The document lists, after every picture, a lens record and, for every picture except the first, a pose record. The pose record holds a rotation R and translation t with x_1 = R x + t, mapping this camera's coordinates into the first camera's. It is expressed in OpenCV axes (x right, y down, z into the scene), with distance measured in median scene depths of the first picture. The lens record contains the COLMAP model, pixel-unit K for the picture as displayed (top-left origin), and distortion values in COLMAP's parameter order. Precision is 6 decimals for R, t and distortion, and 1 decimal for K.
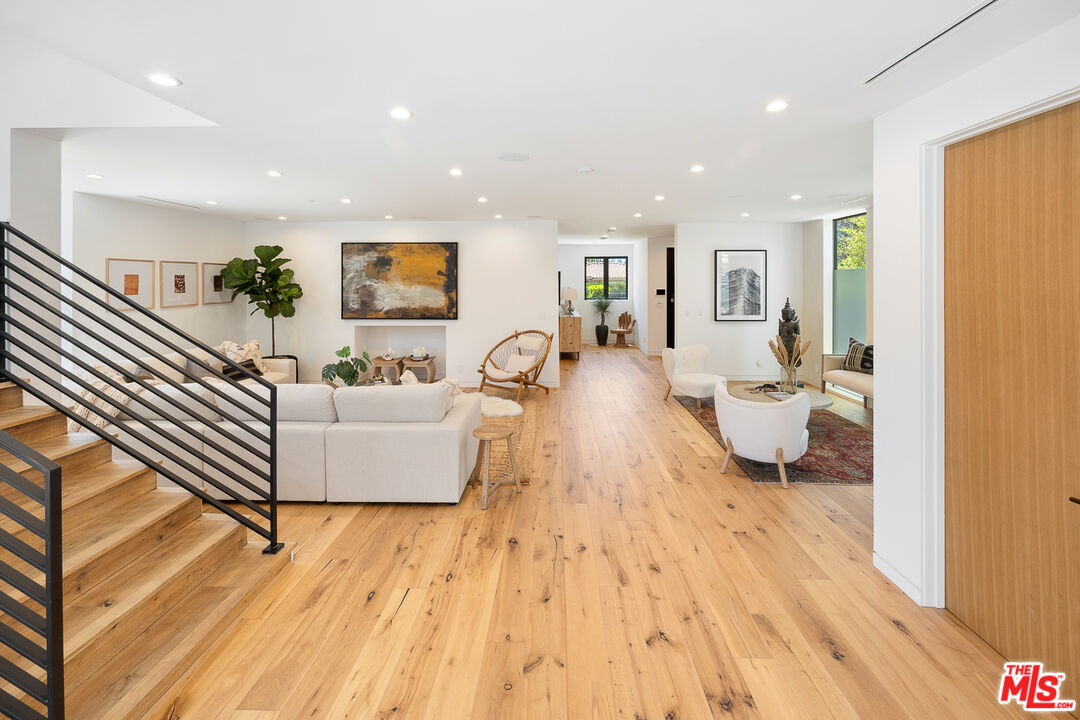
lens RADIAL K [[459.9, 0, 538.7], [0, 459.9, 277.3], [0, 0, 1]] dist [0.001405, 0.000099]
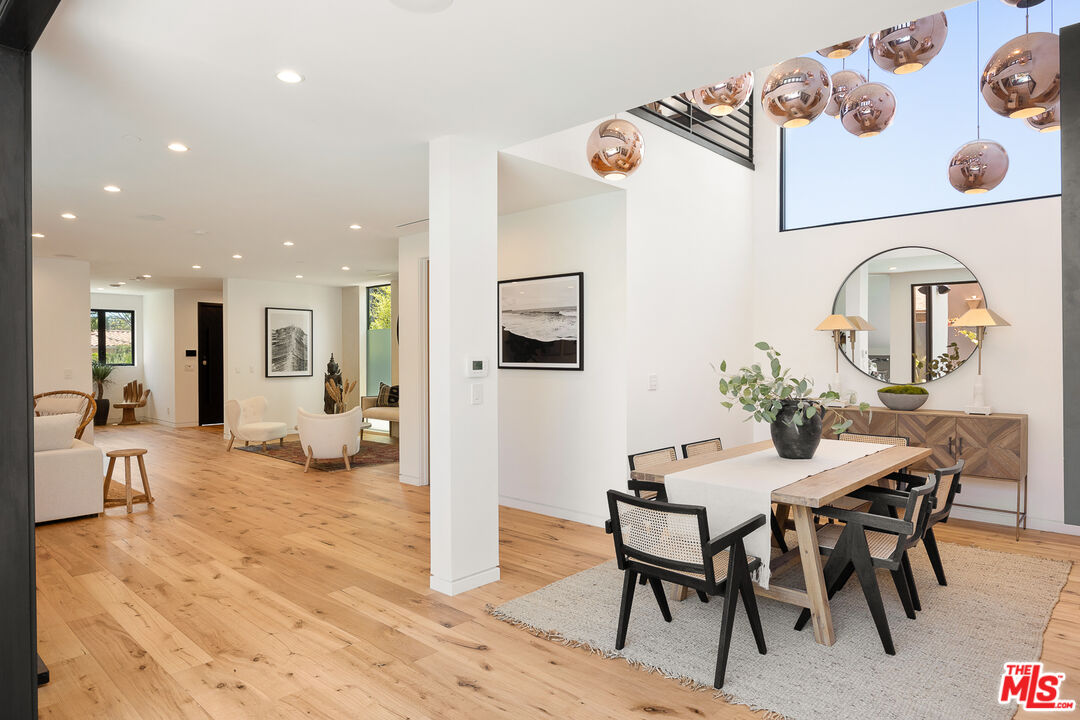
lens RADIAL K [[646.1, 0, 540.0], [0, 646.1, 360.0], [0, 0, 1]] dist [0.000383, 0.000661]
pose [[0.651004, -0.004702, 0.759060, -0.306531], [-0.002731, 0.999960, 0.008536, 0.043289], [-0.759069, -0.007630, 0.650965, -0.387684]]
